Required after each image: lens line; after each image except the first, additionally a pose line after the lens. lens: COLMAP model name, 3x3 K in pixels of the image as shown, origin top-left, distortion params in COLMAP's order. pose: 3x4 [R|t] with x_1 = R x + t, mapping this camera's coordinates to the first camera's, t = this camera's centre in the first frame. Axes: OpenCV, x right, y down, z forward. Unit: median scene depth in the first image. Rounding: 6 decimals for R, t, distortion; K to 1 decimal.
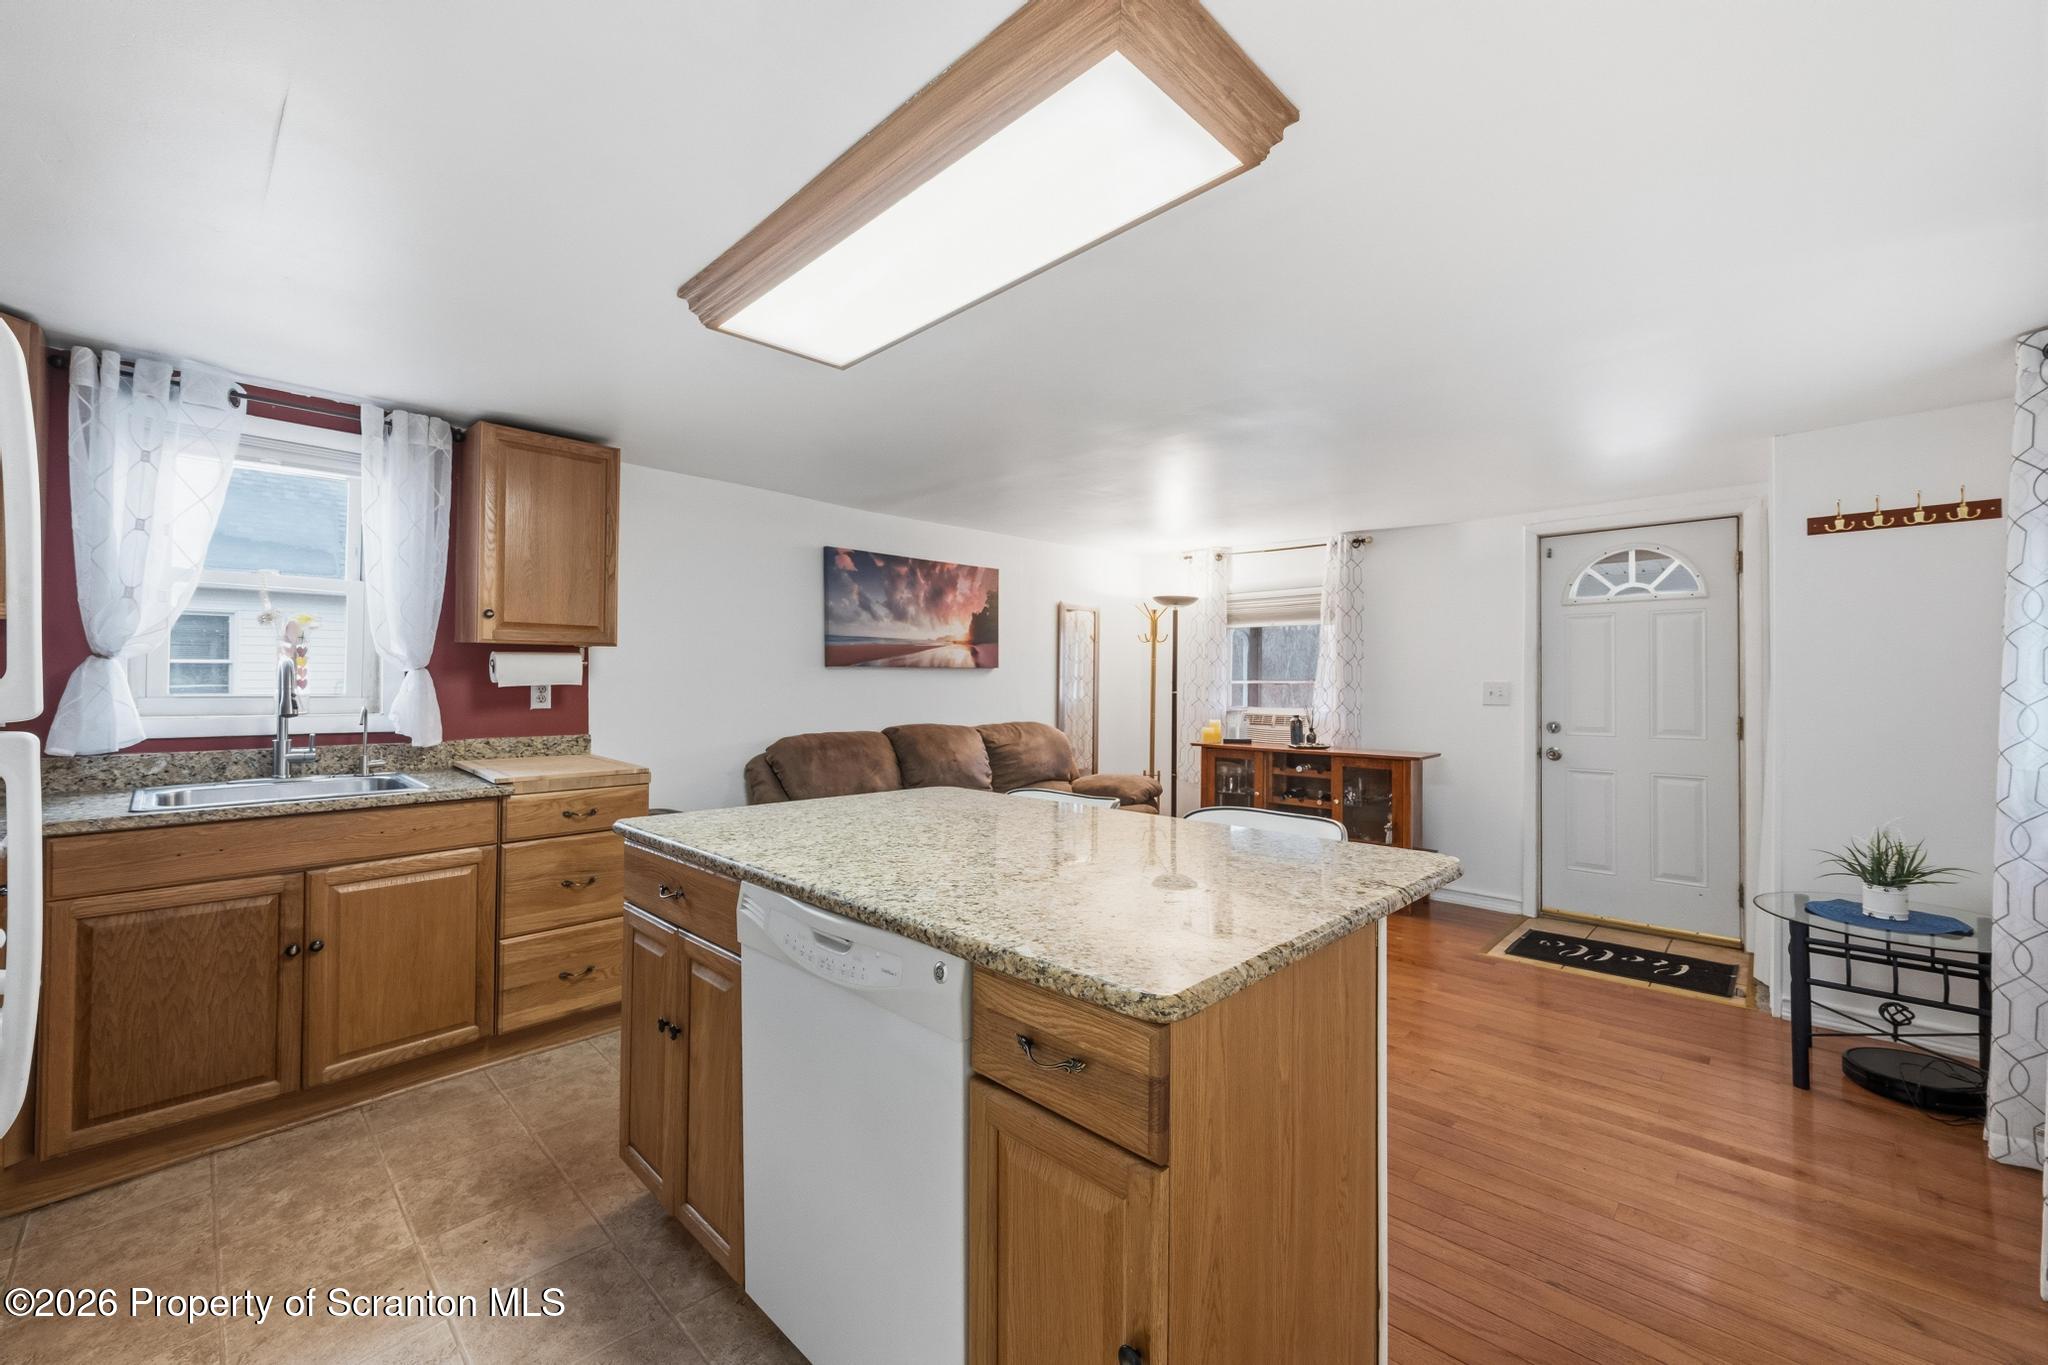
lens RADIAL K [[805.5, 0, 1023.8], [0, 805.5, 676.8], [0, 0, 1]] dist [-0.001223, -0.000074]
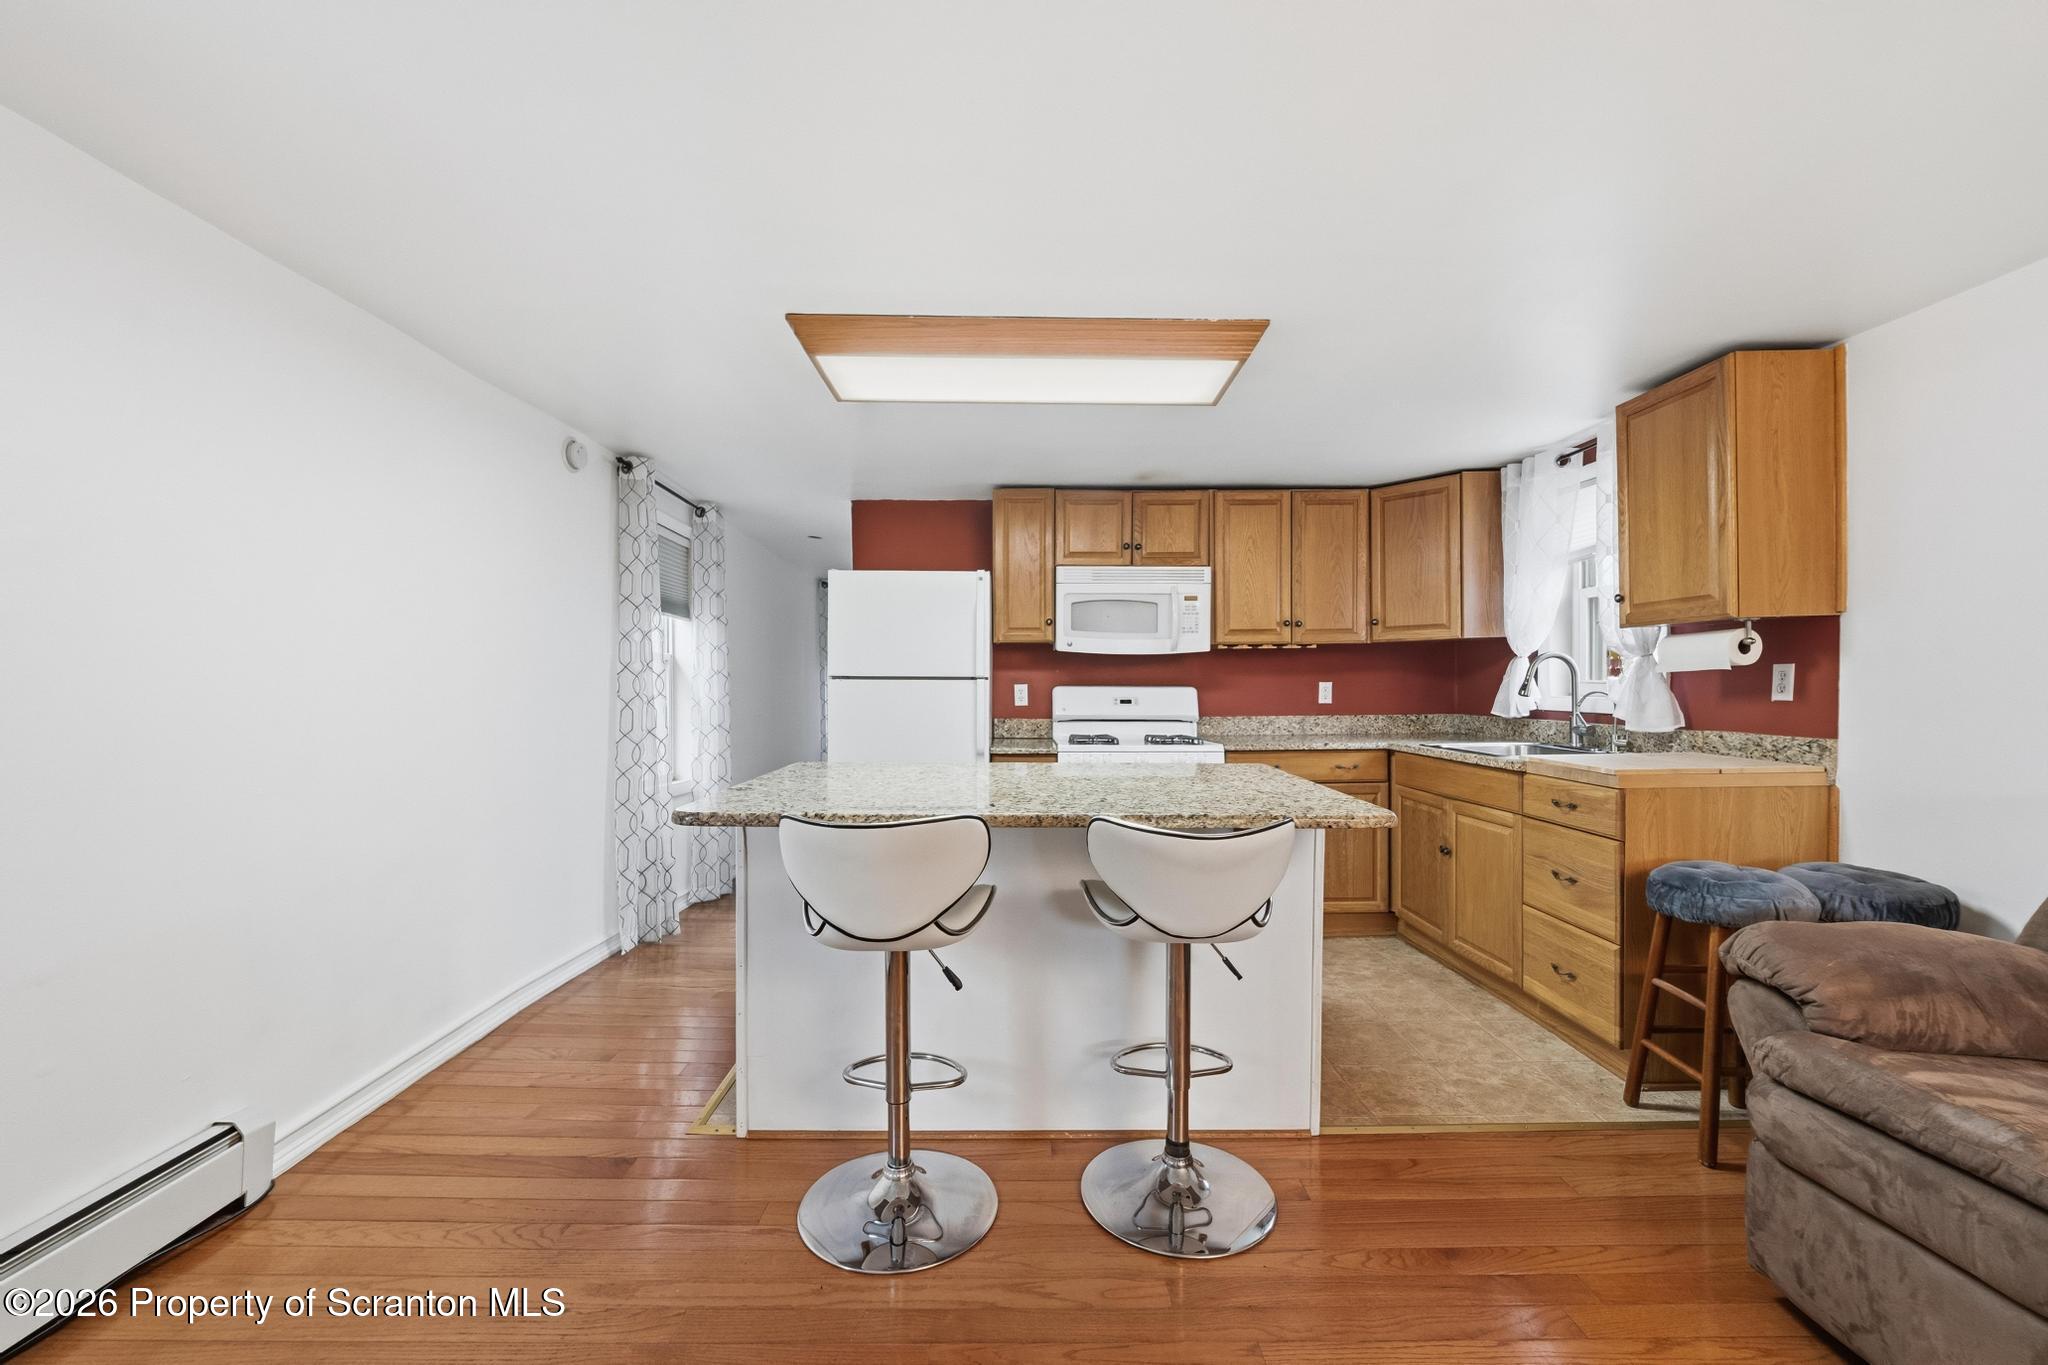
lens RADIAL K [[820.1, 0, 1029.5], [0, 820.1, 694.9], [0, 0, 1]] dist [0.000217, -0.000157]
pose [[-0.713237, 0.004288, -0.700910, 0.604005], [-0.001135, 0.999973, 0.007273, 0.036513], [0.700922, 0.005983, -0.713213, 1.320377]]
